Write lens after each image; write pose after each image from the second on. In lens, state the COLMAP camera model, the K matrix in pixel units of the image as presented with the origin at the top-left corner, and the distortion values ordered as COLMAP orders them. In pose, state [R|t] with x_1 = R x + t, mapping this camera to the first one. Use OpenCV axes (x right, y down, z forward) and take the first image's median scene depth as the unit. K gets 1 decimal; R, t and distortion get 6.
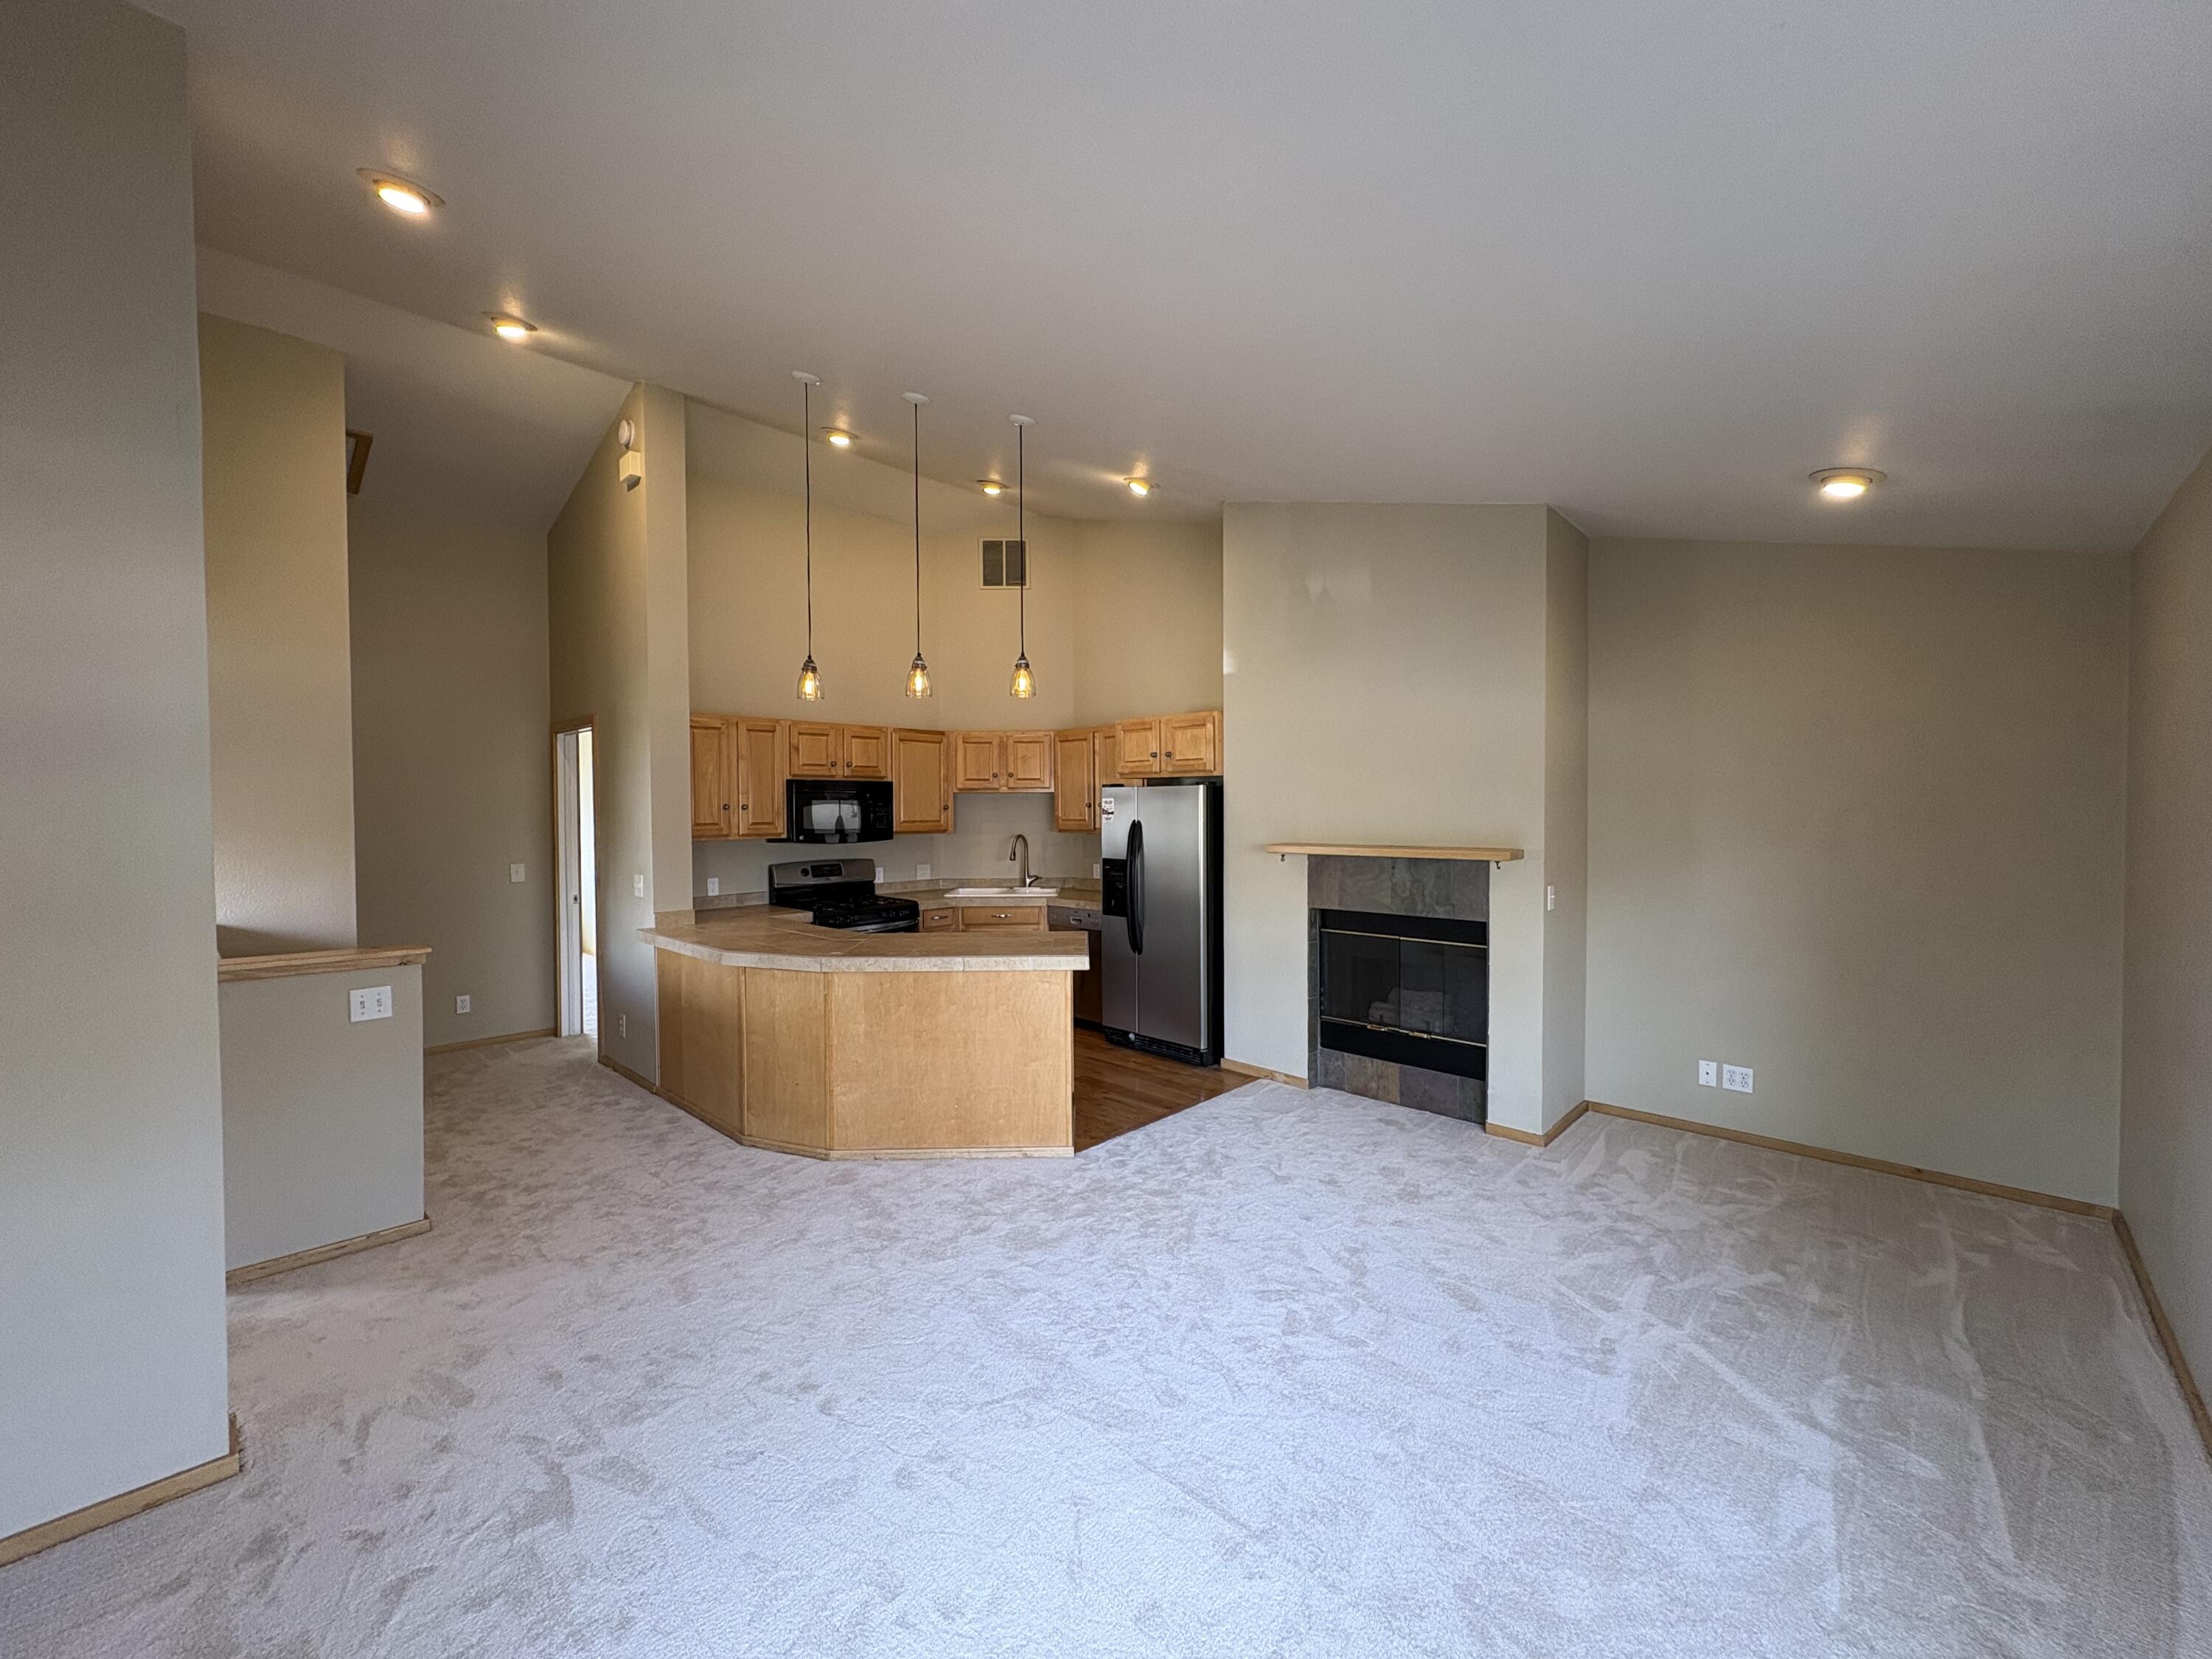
lens RADIAL K [[884.8, 0, 1111.2], [0, 884.8, 832.5], [0, 0, 1]] dist [-0.003547, 0.000423]
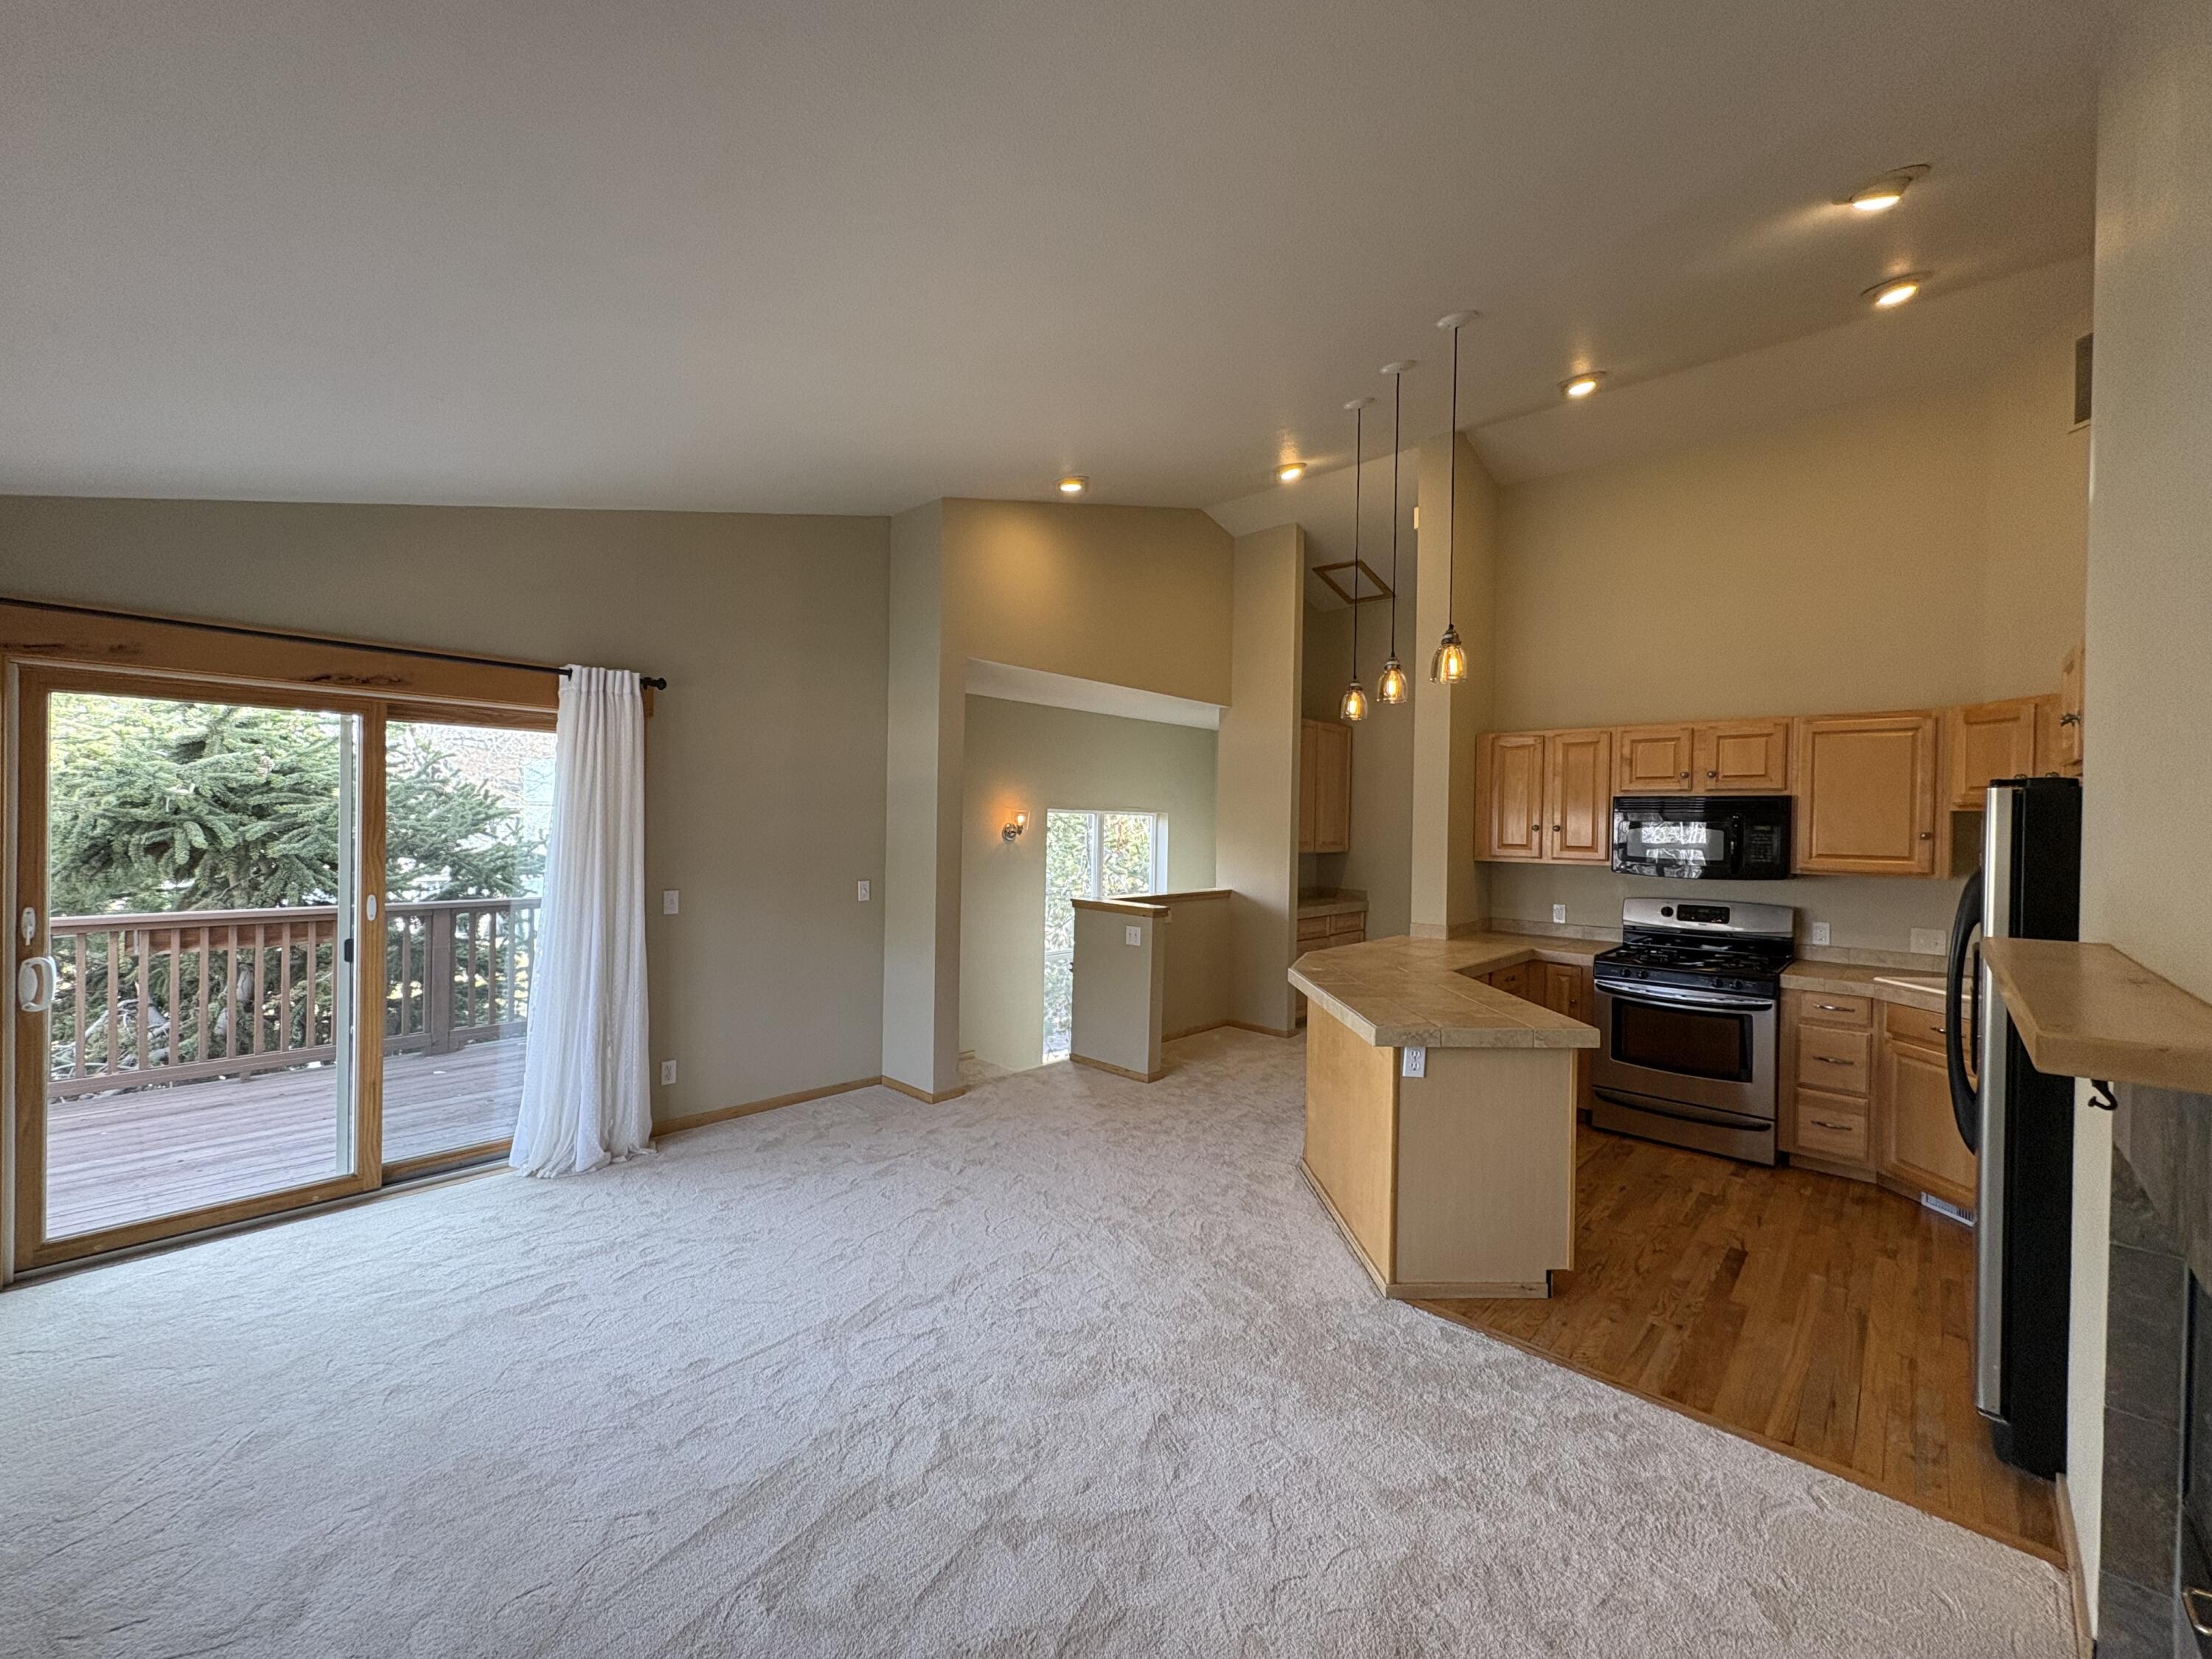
lens RADIAL K [[884.8, 0, 1111.6], [0, 884.8, 831.2], [0, 0, 1]] dist [-0.003547, 0.000423]
pose [[-0.002549, 0.012428, -0.999920, 0.586466], [-0.046665, 0.998832, 0.012534, -0.018552], [0.998907, 0.046694, -0.001966, 0.636490]]
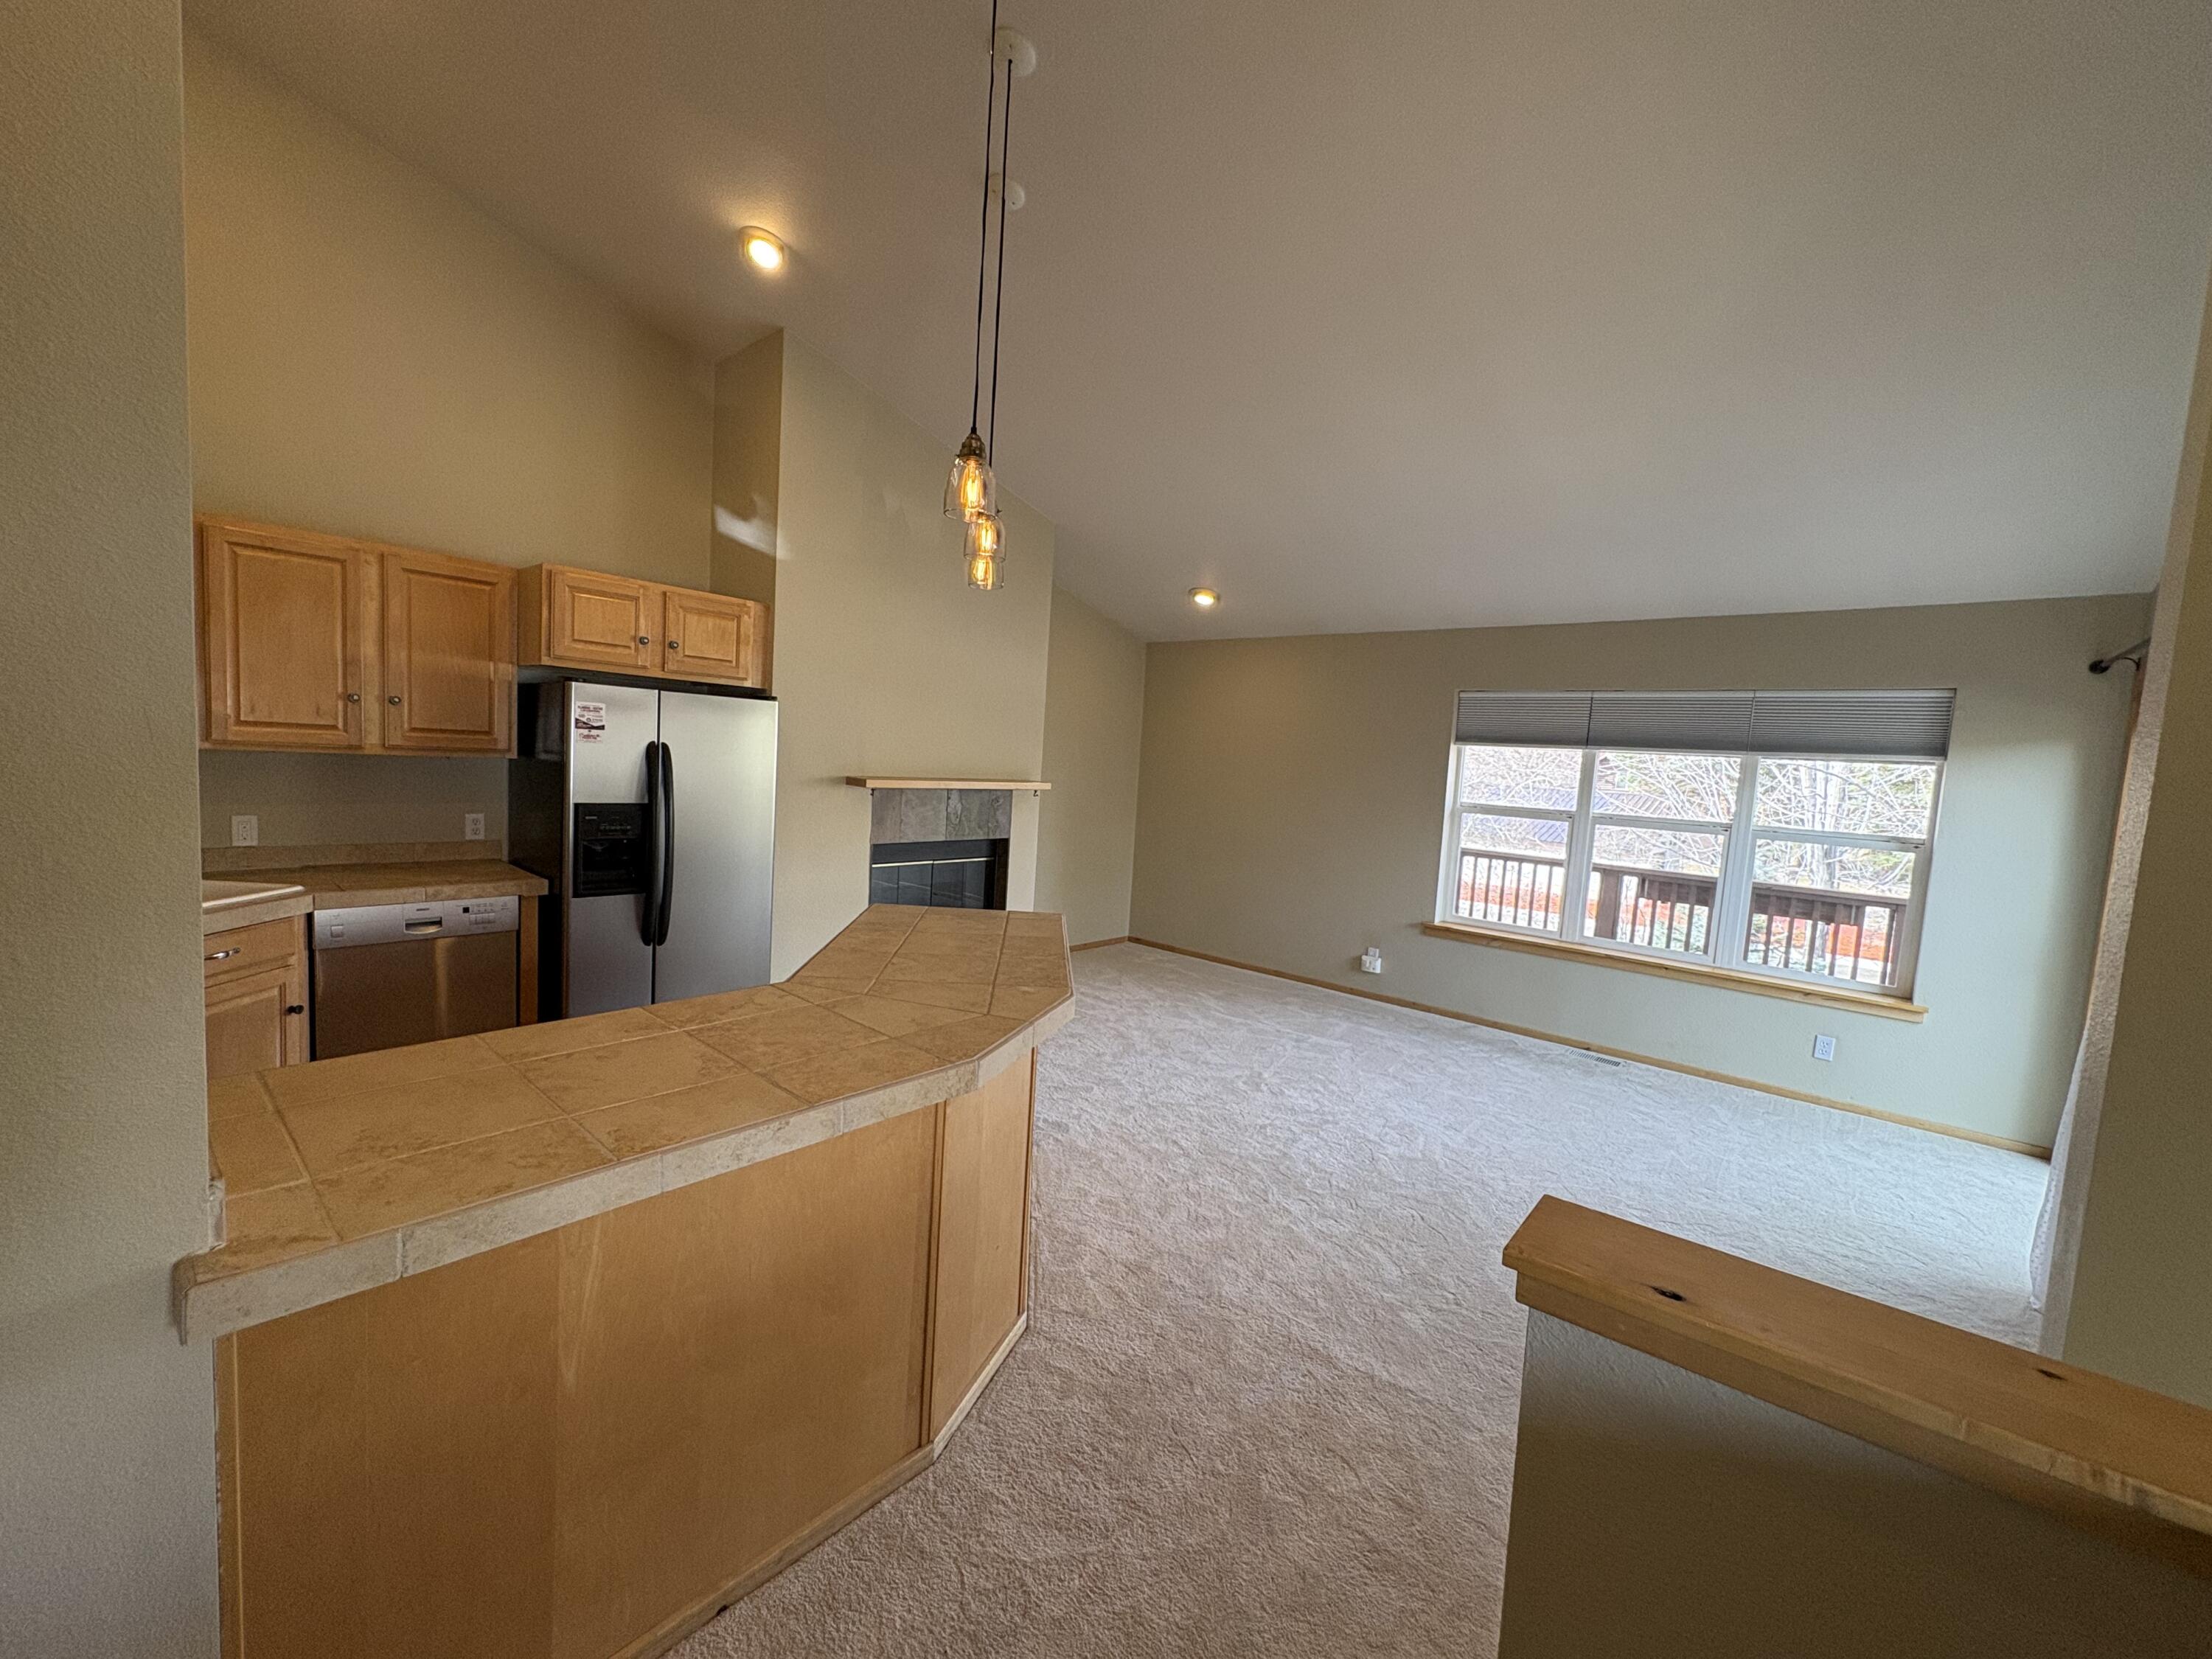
lens RADIAL K [[884.8, 0, 1101.1], [0, 884.8, 824.9], [0, 0, 1]] dist [-0.003547, 0.000423]
pose [[-0.049752, -0.079793, 0.995569, -0.763265], [-0.034130, 0.996357, 0.078151, -0.018772], [-0.998178, -0.030091, -0.052295, 0.846435]]
